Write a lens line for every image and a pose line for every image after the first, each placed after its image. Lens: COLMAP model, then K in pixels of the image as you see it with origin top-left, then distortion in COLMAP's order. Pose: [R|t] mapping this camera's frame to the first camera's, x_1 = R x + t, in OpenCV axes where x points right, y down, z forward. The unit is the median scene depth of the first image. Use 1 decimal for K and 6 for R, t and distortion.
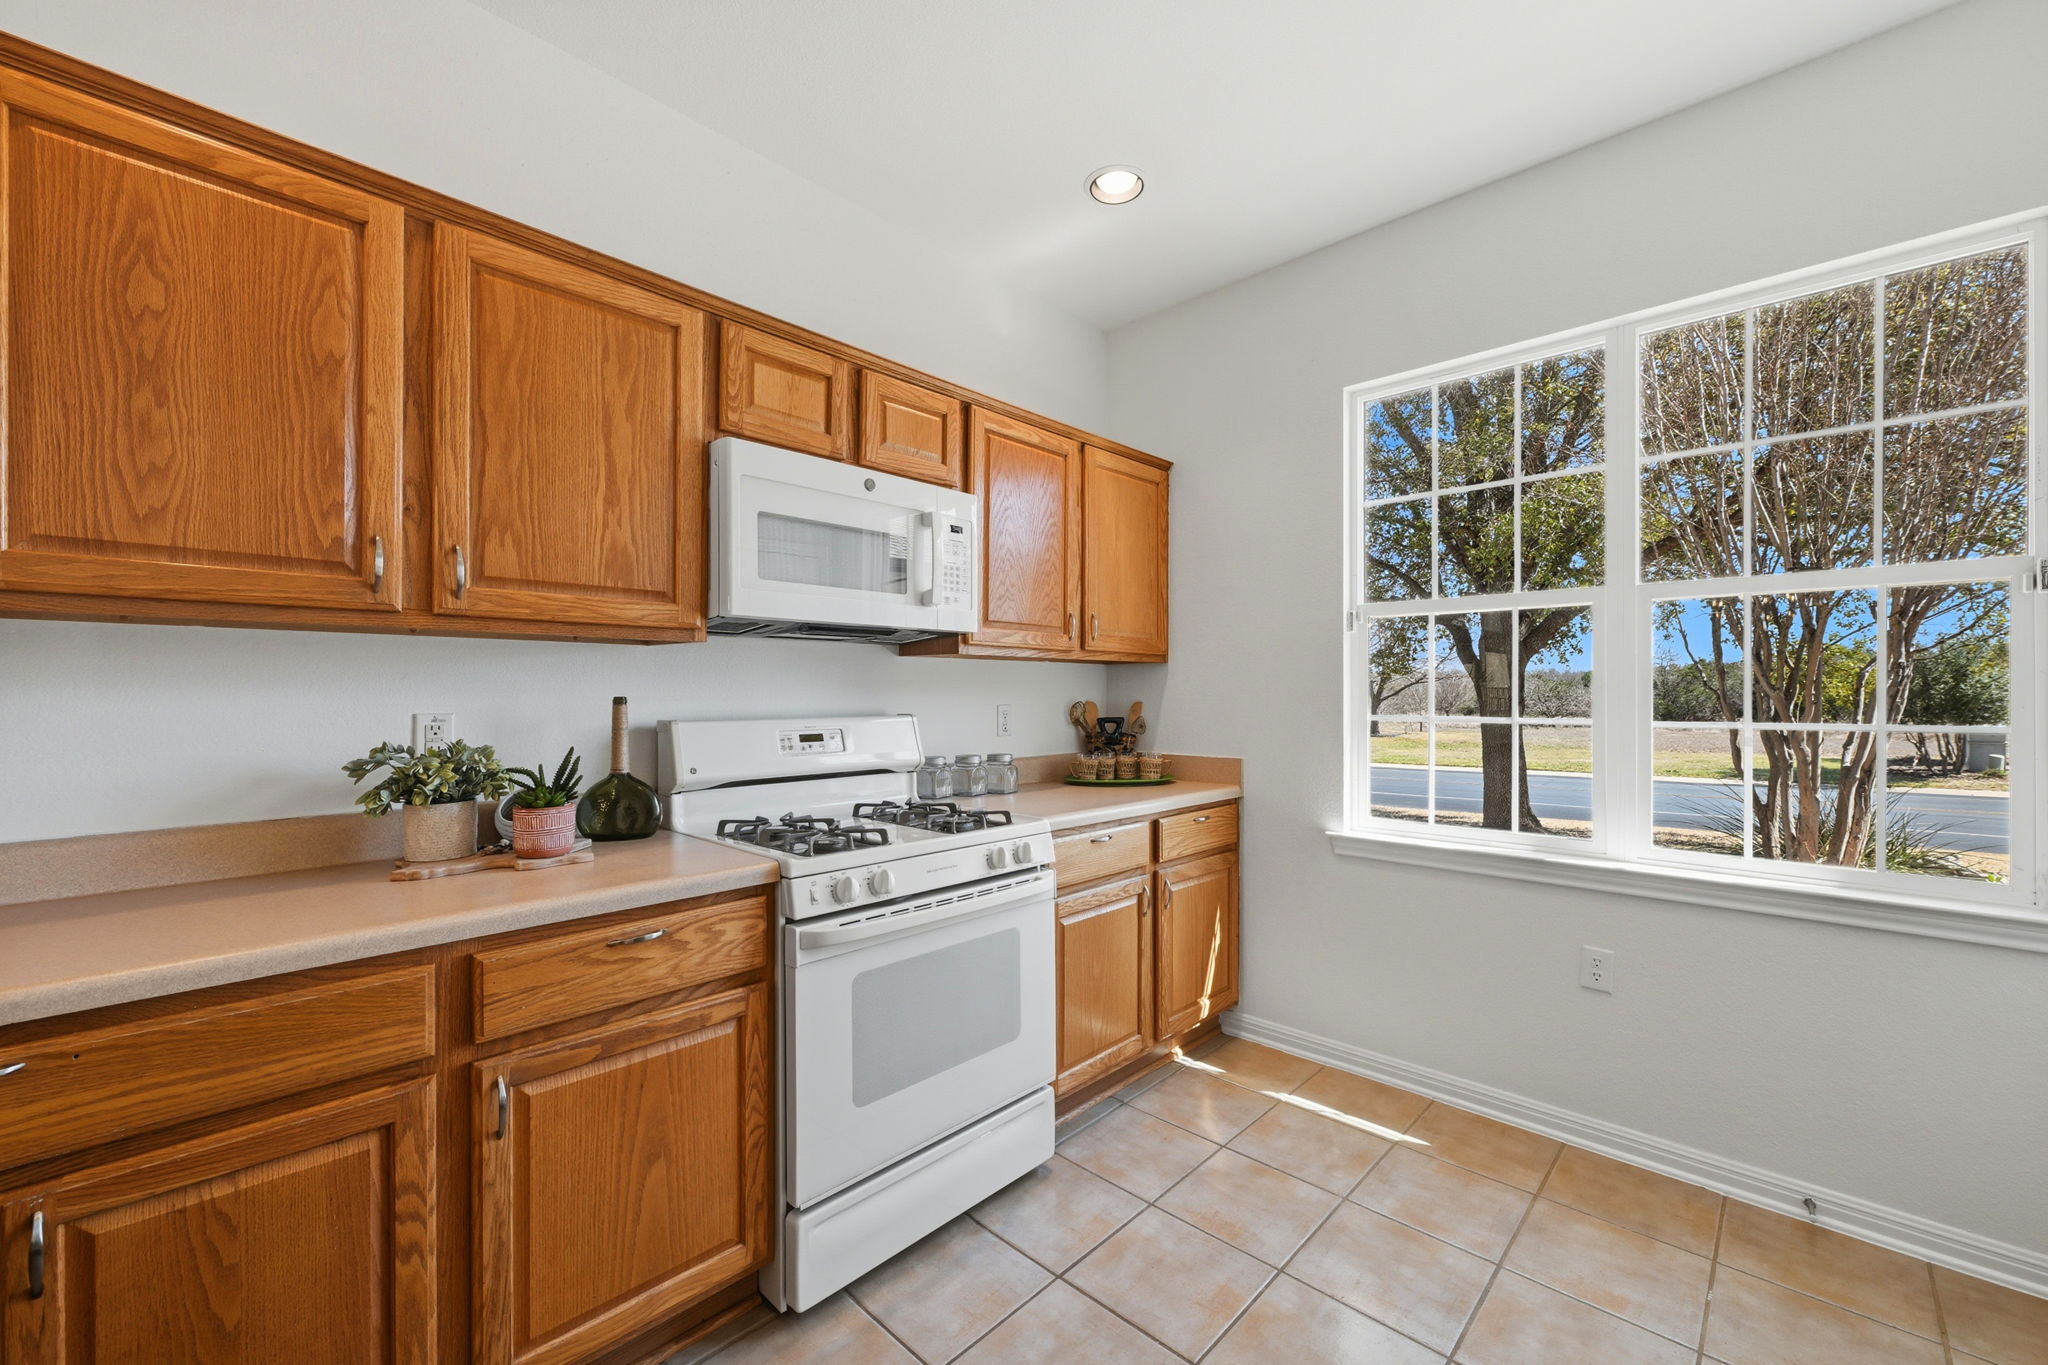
lens RADIAL K [[810.5, 0, 1033.1], [0, 810.5, 688.6], [0, 0, 1]] dist [0.000360, -0.000322]
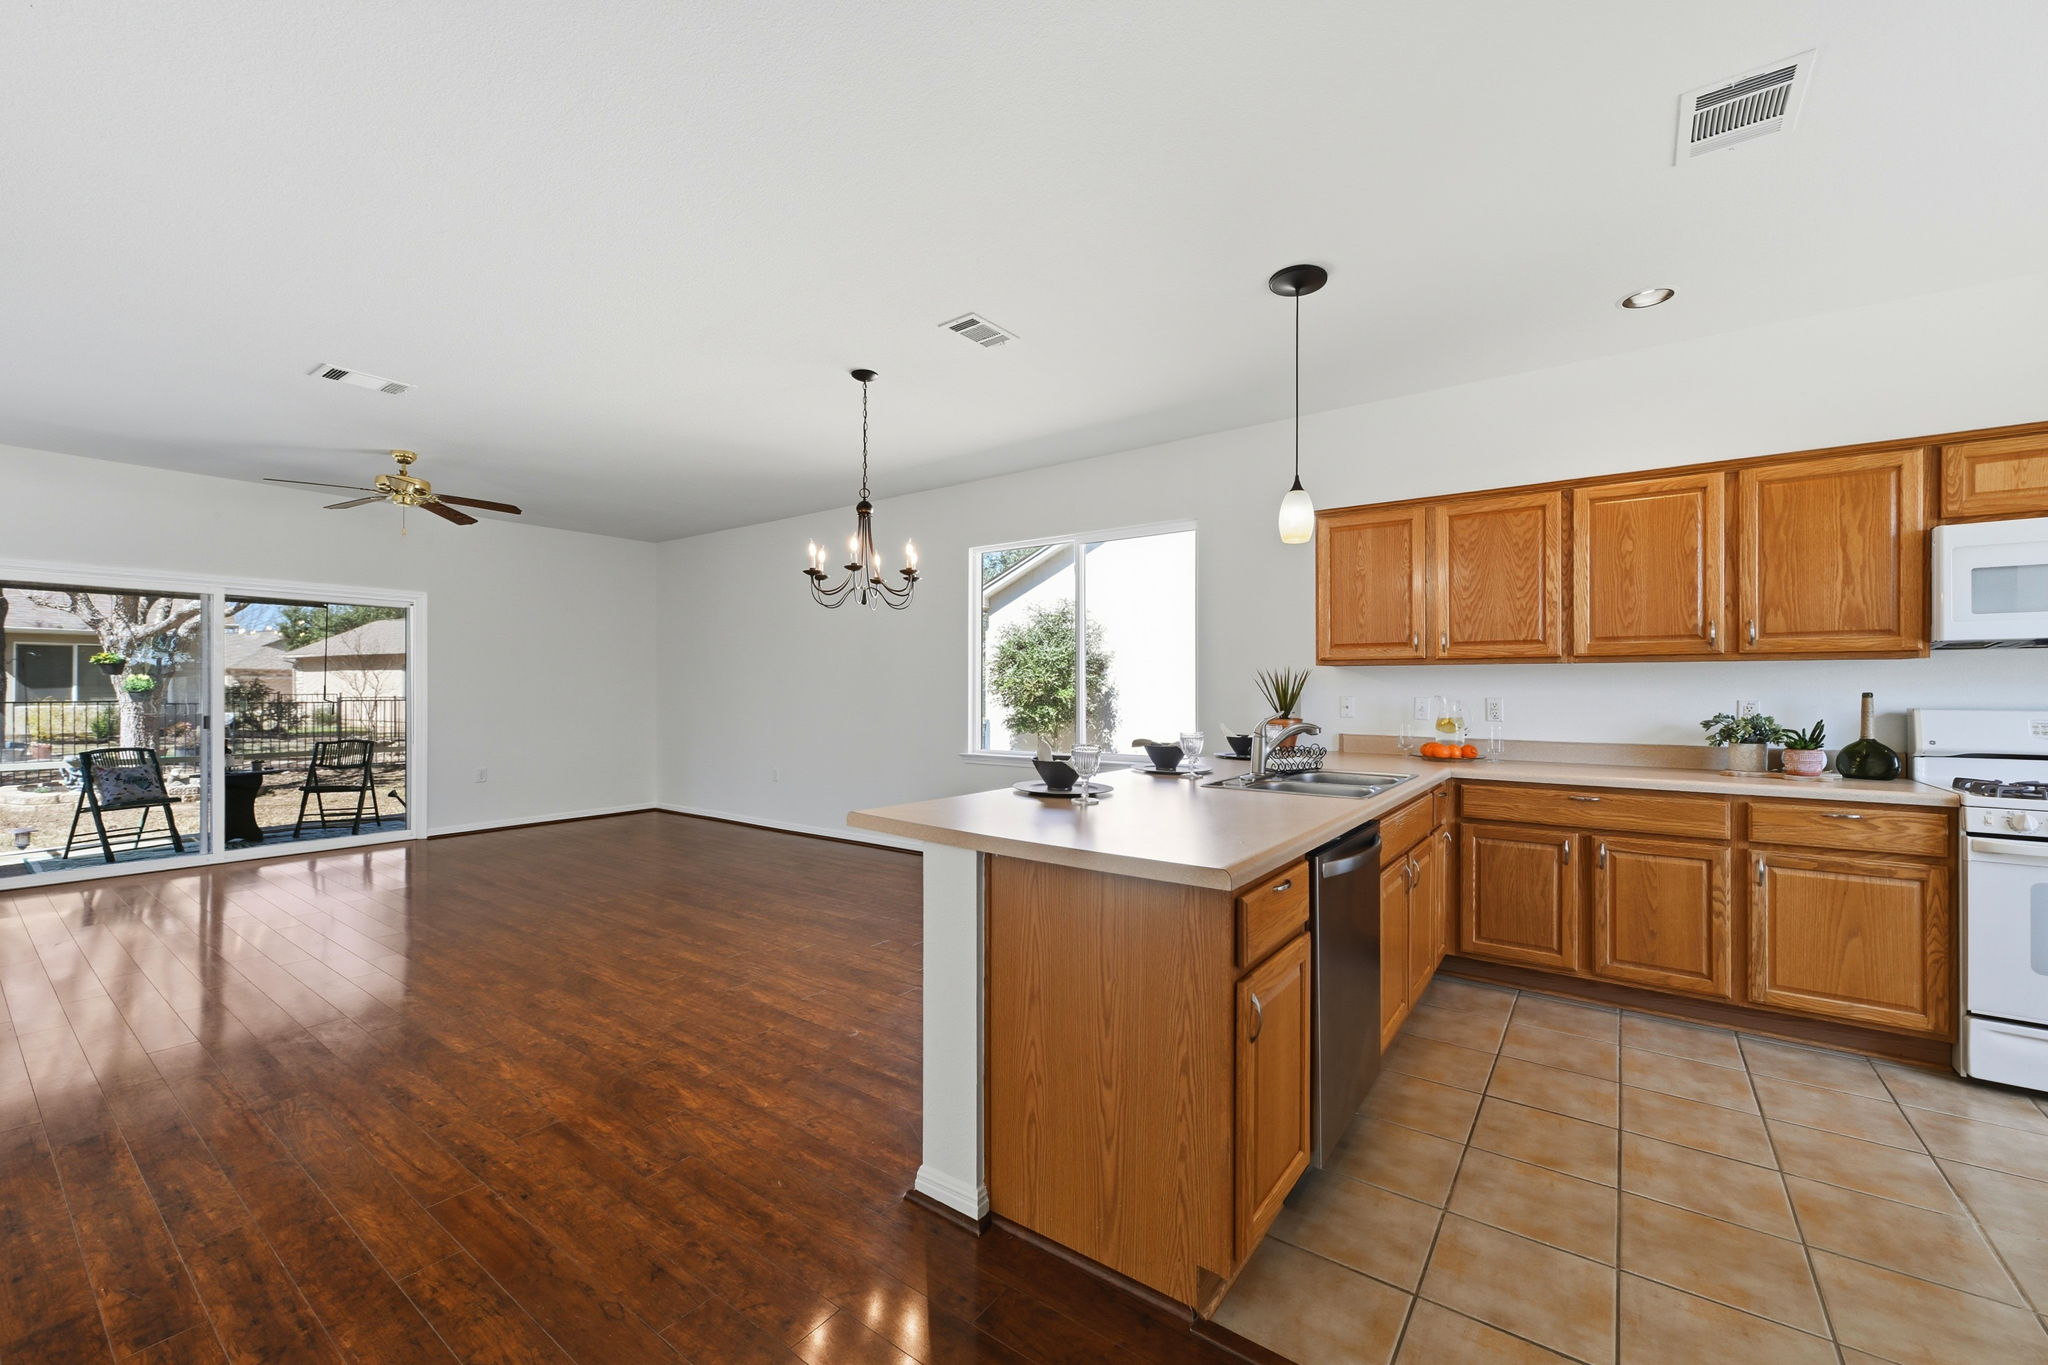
lens RADIAL K [[810.5, 0, 1033.1], [0, 810.5, 688.6], [0, 0, 1]] dist [0.000360, -0.000322]
pose [[0.128093, 0.000425, -0.991762, 0.903996], [0.002541, 0.999996, 0.000757, -0.003785], [0.991759, -0.002617, 0.128091, -0.889113]]
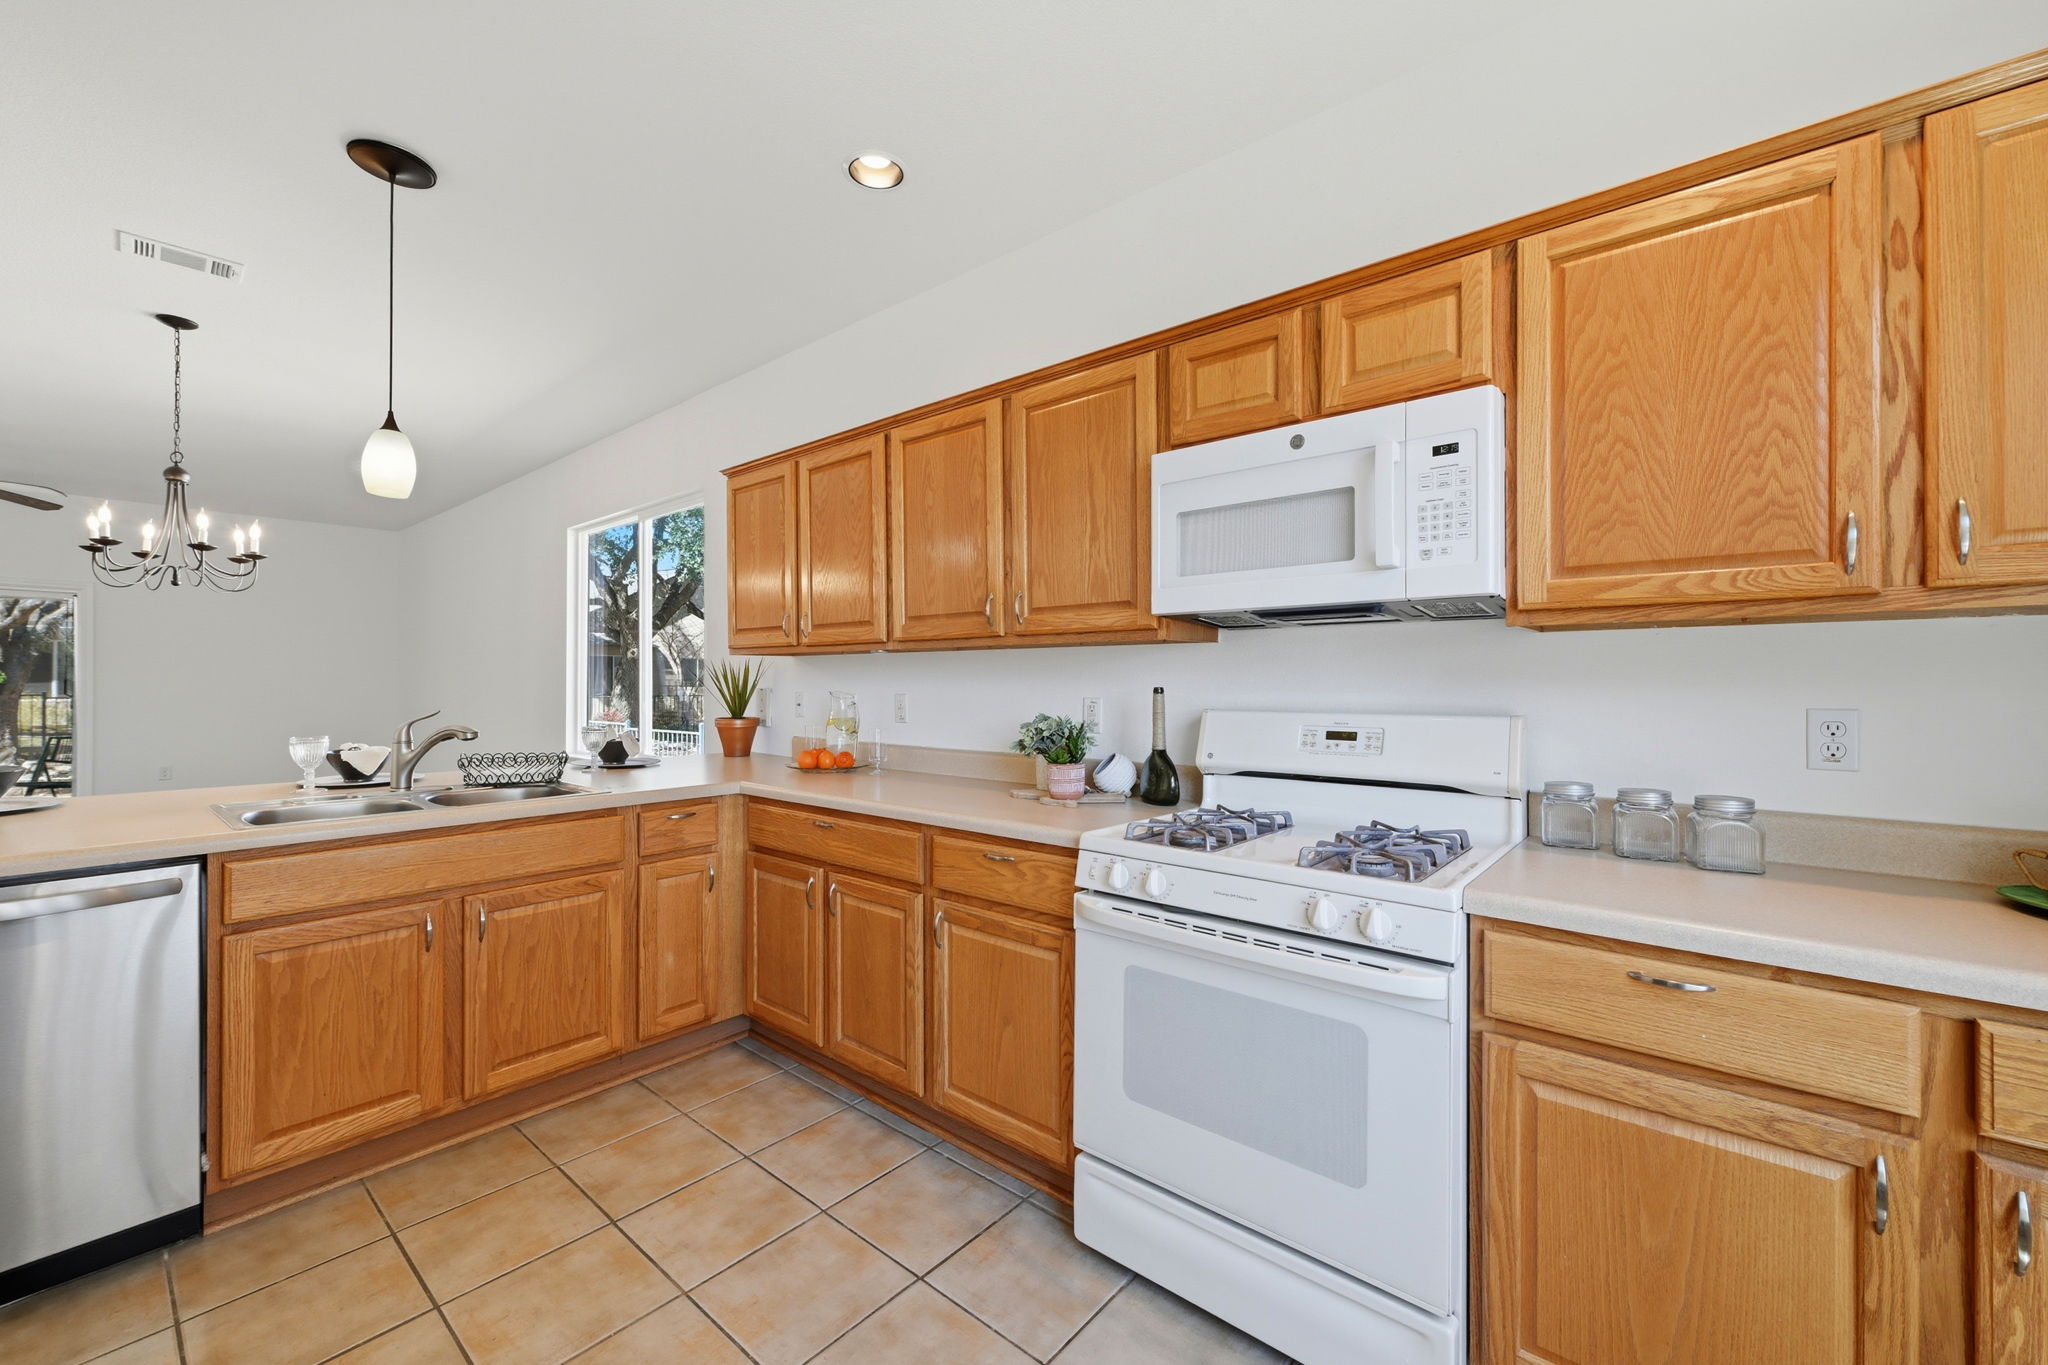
lens RADIAL K [[813.8, 0, 1036.5], [0, 813.8, 680.9], [0, 0, 1]] dist [-0.000246, -0.000592]
pose [[0.058632, -0.003196, -0.998275, 0.705788], [0.002225, 0.999993, -0.003071, 0.003838], [0.998277, -0.002041, 0.058639, 0.745166]]
